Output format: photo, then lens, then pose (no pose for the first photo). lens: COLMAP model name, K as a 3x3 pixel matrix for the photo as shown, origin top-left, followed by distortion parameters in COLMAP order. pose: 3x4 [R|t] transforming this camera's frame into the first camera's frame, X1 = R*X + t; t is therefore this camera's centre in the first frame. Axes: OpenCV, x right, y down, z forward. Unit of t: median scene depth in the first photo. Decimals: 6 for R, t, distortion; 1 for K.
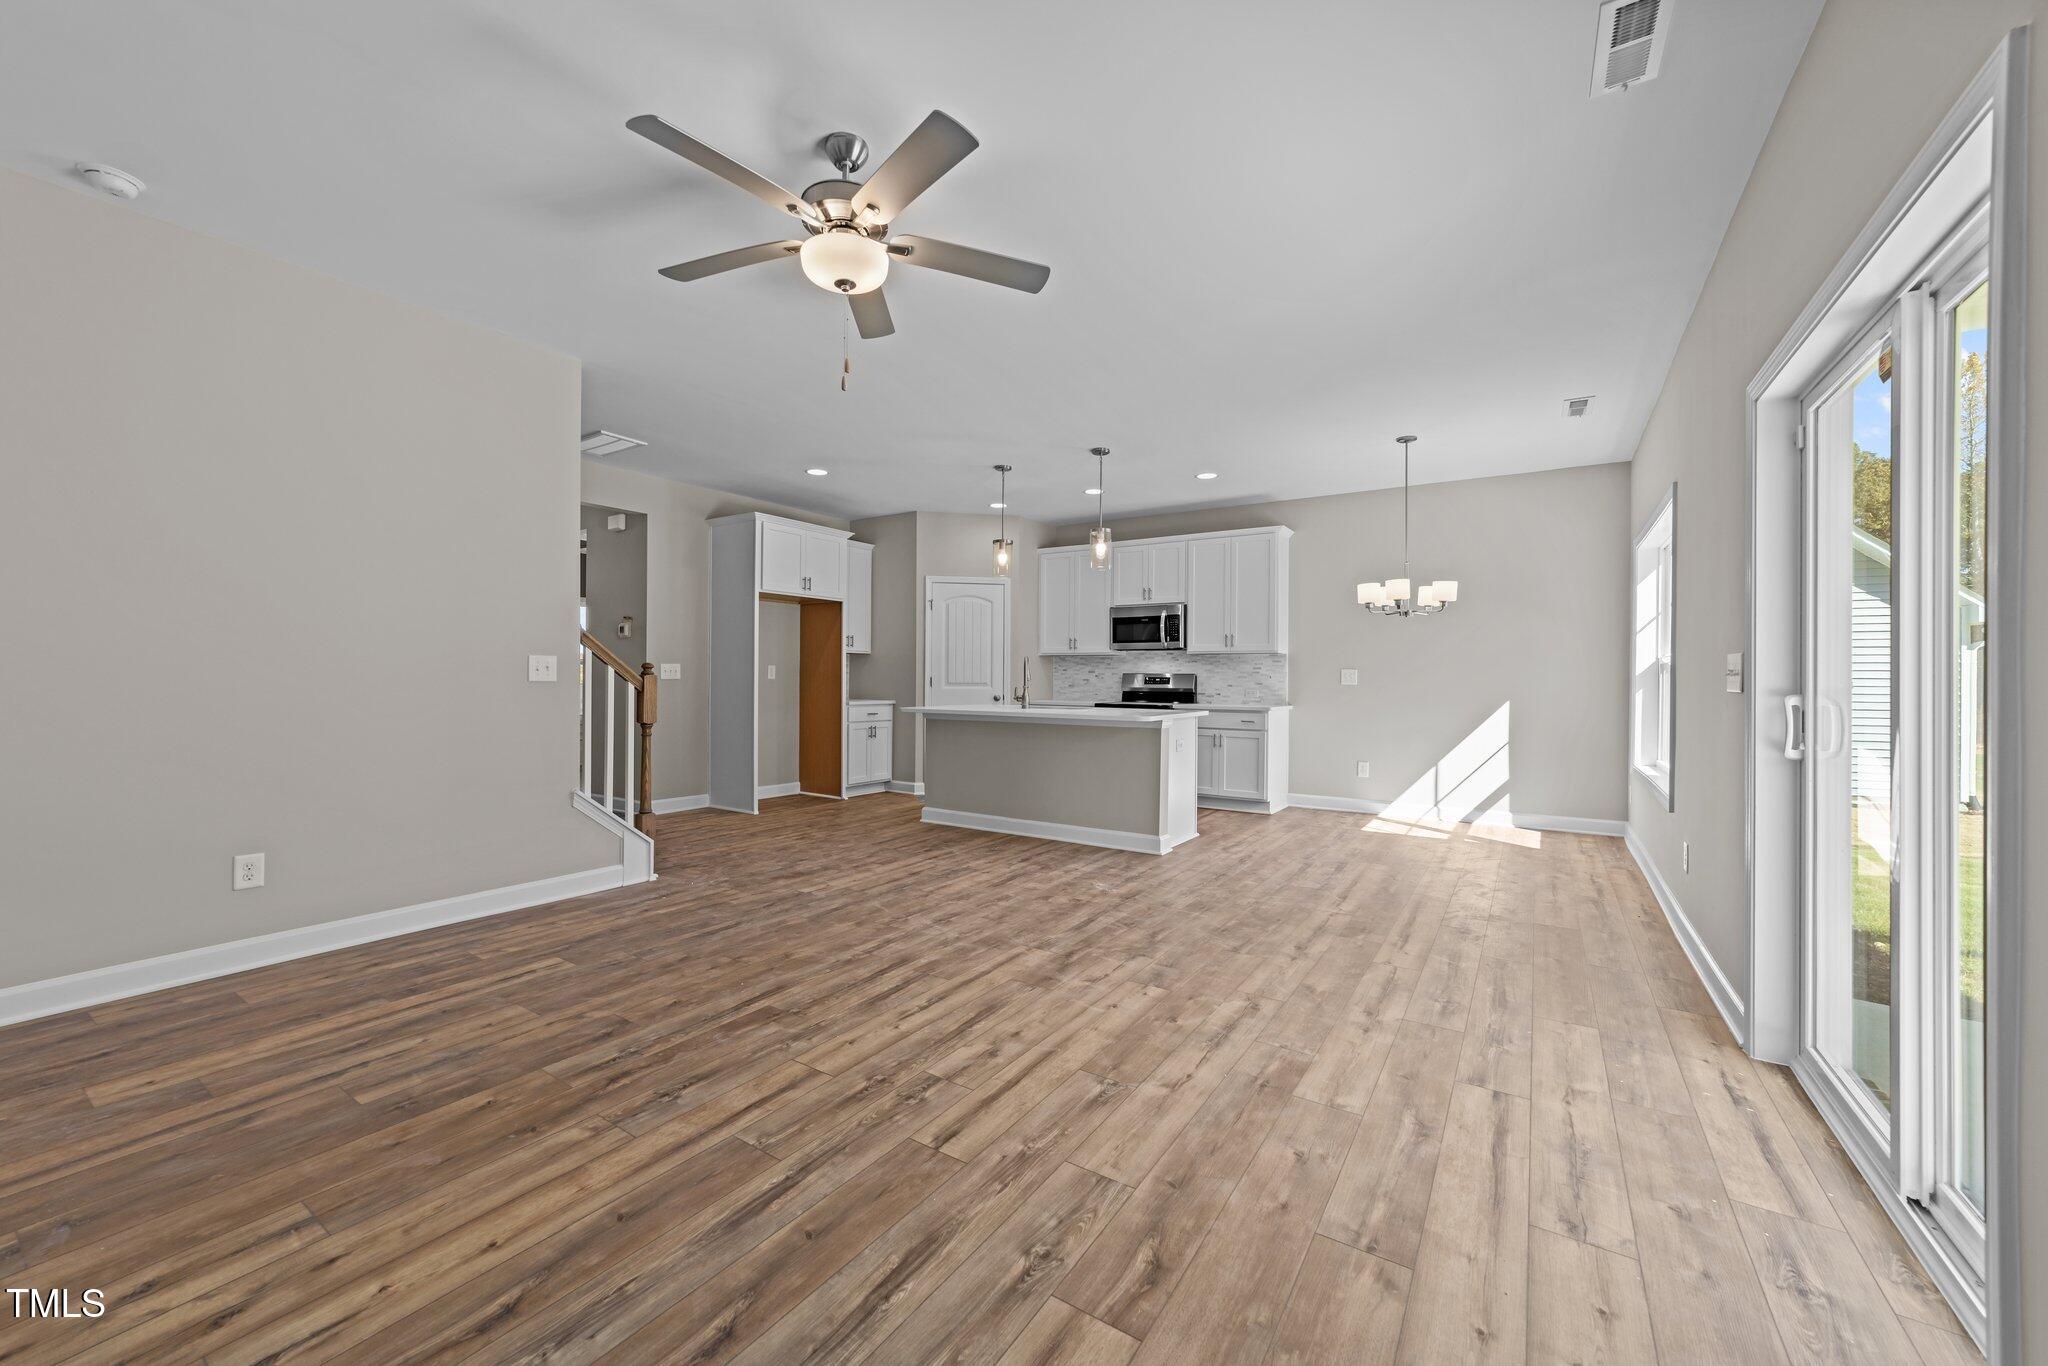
lens RADIAL K [[793.5, 0, 1032.4], [0, 793.5, 673.8], [0, 0, 1]] dist [-0.000754, -0.000041]
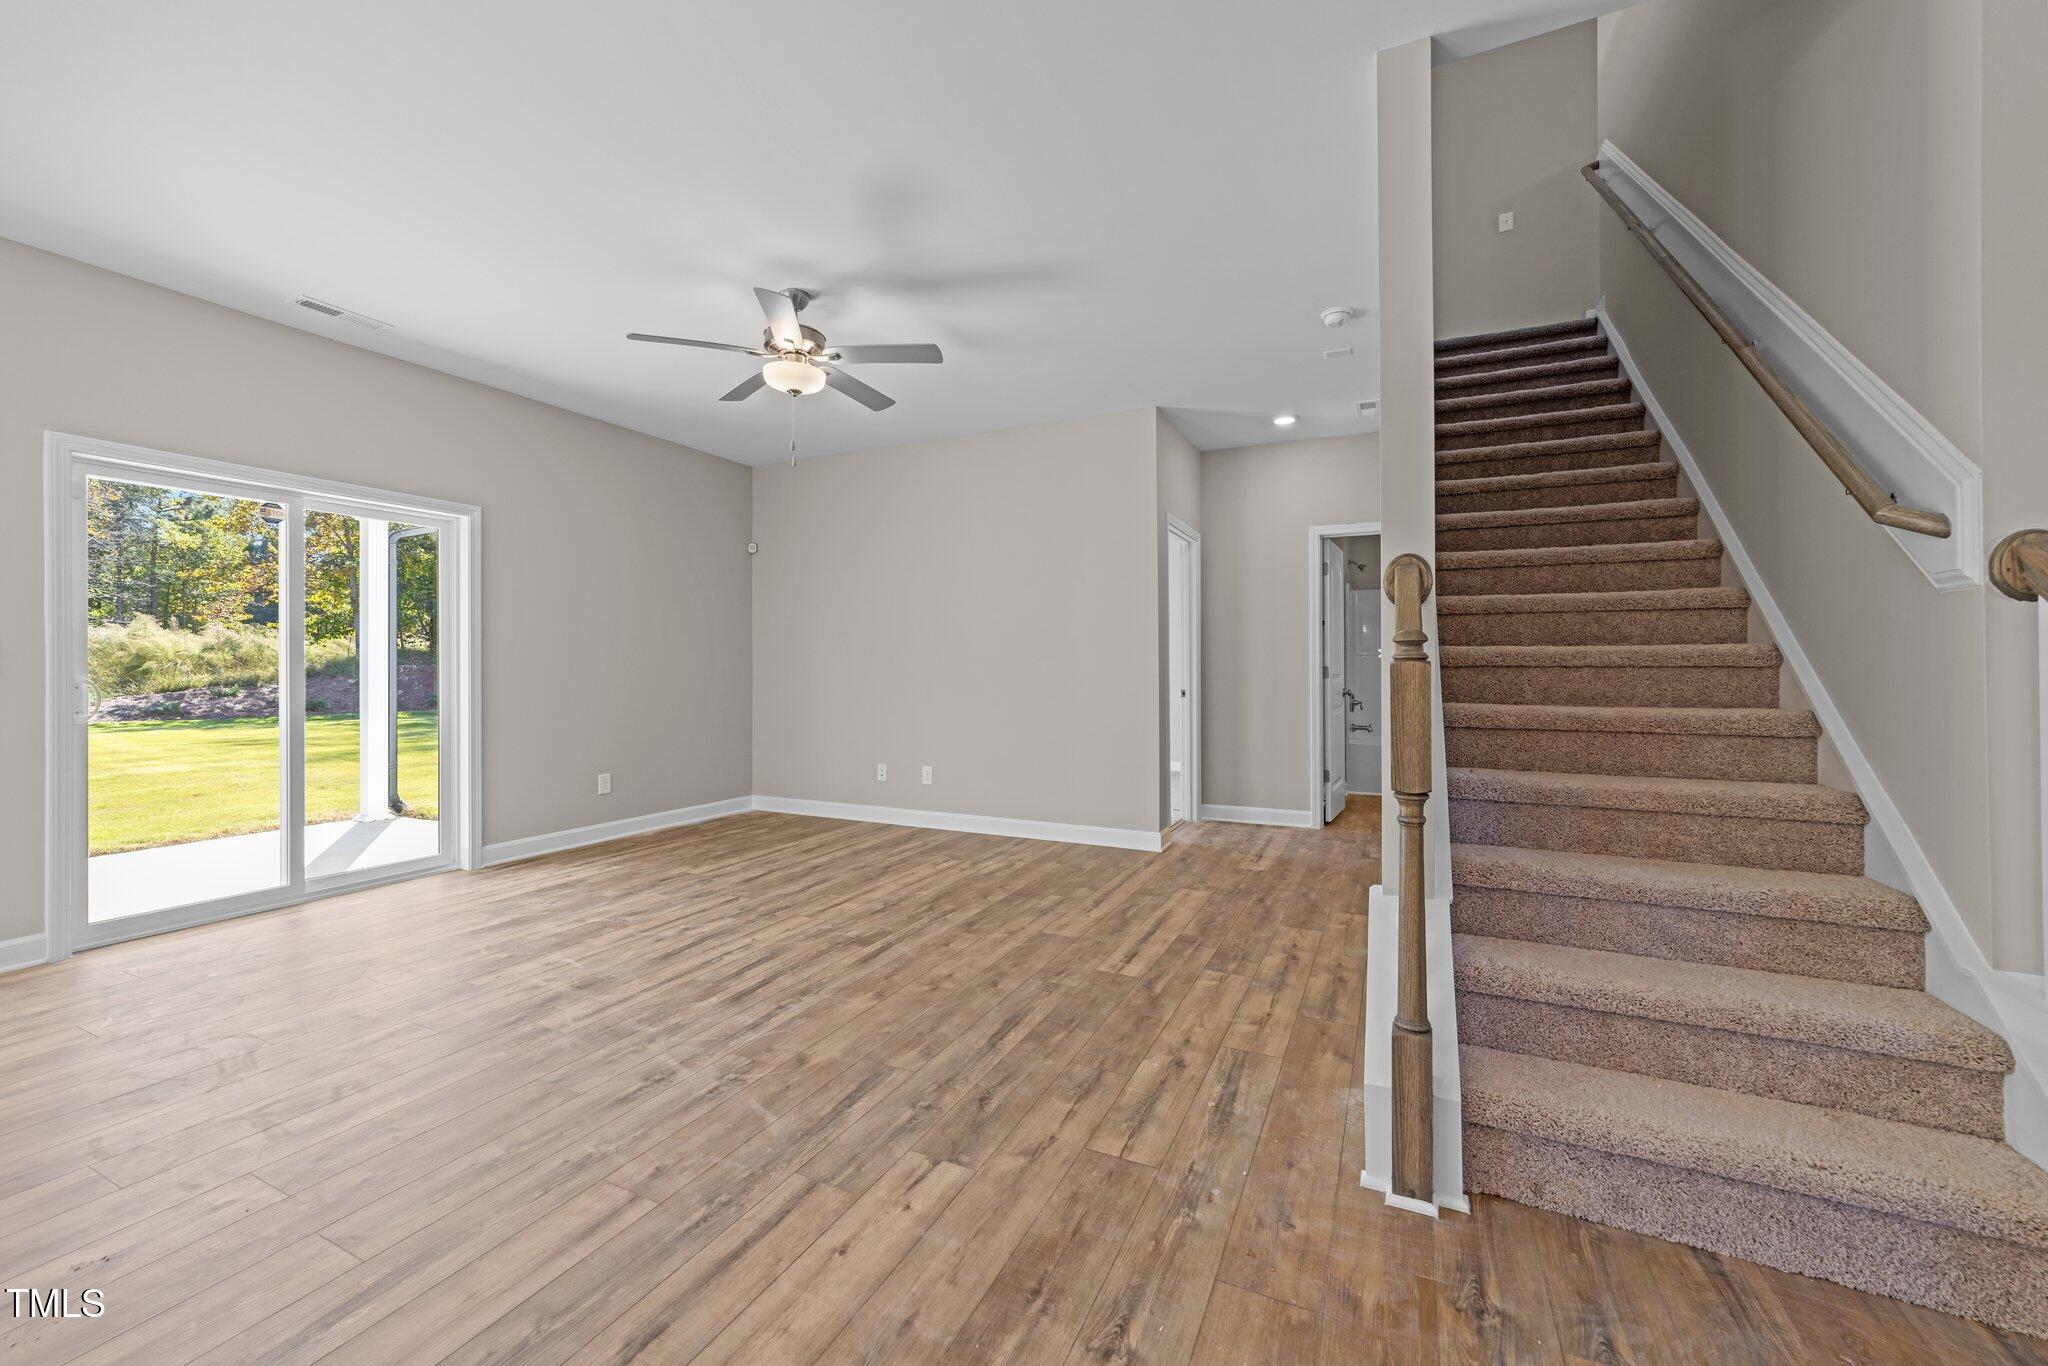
lens RADIAL K [[785.4, 0, 1026.6], [0, 785.4, 684.5], [0, 0, 1]] dist [-0.009487, -0.000054]
pose [[-0.991626, -0.001491, -0.129133, -0.395418], [-0.003197, 0.999910, 0.013009, 0.013815], [0.129102, 0.013313, -0.991542, 2.051514]]
